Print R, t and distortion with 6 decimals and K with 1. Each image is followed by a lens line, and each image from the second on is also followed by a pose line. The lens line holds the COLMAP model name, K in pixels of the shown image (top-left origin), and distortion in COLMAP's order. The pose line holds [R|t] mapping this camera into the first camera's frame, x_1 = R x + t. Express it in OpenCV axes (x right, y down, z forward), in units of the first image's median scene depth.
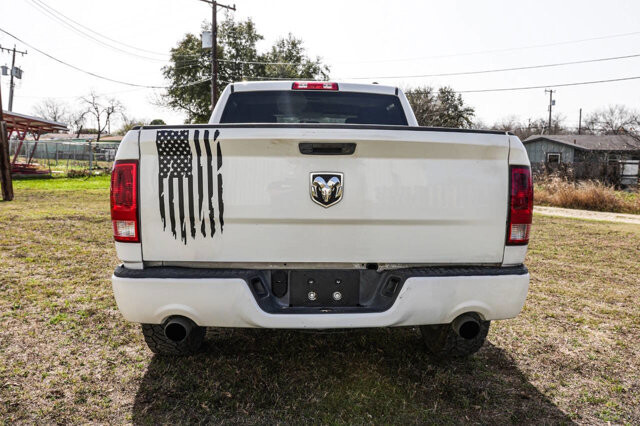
lens RADIAL K [[506.2, 0, 320.0], [0, 506.2, 213.0], [0, 0, 1]] dist [-0.056926, 0.011847]
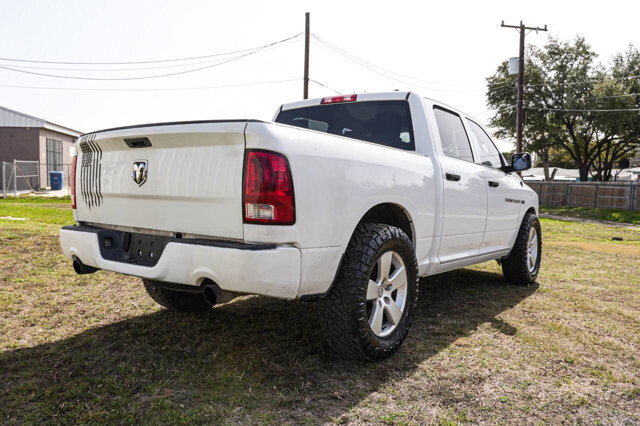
lens RADIAL K [[520.4, 0, 320.0], [0, 520.4, 213.0], [0, 0, 1]] dist [-0.005583, -0.121288]
pose [[0.774129, 0.034254, -0.632101, 1.254634], [-0.079032, 0.995952, -0.042819, 0.081152], [0.628075, 0.083103, 0.773702, 0.236982]]
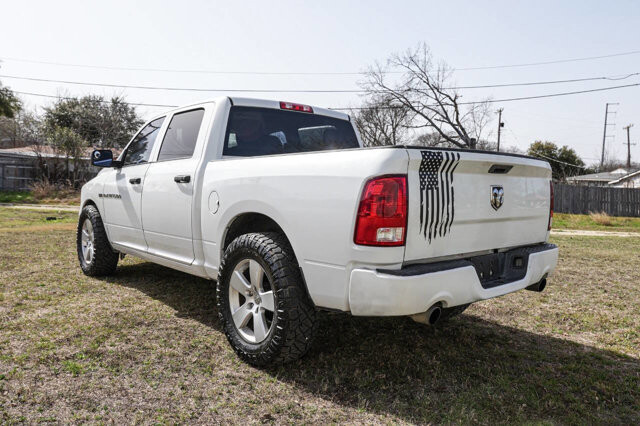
lens RADIAL K [[506.2, 0, 320.0], [0, 506.2, 213.0], [0, 0, 1]] dist [-0.056926, 0.011847]
pose [[0.775864, -0.033957, 0.629986, -1.257474], [0.049446, 0.998752, -0.007061, -0.017788], [-0.628960, 0.036628, 0.776575, 0.214028]]
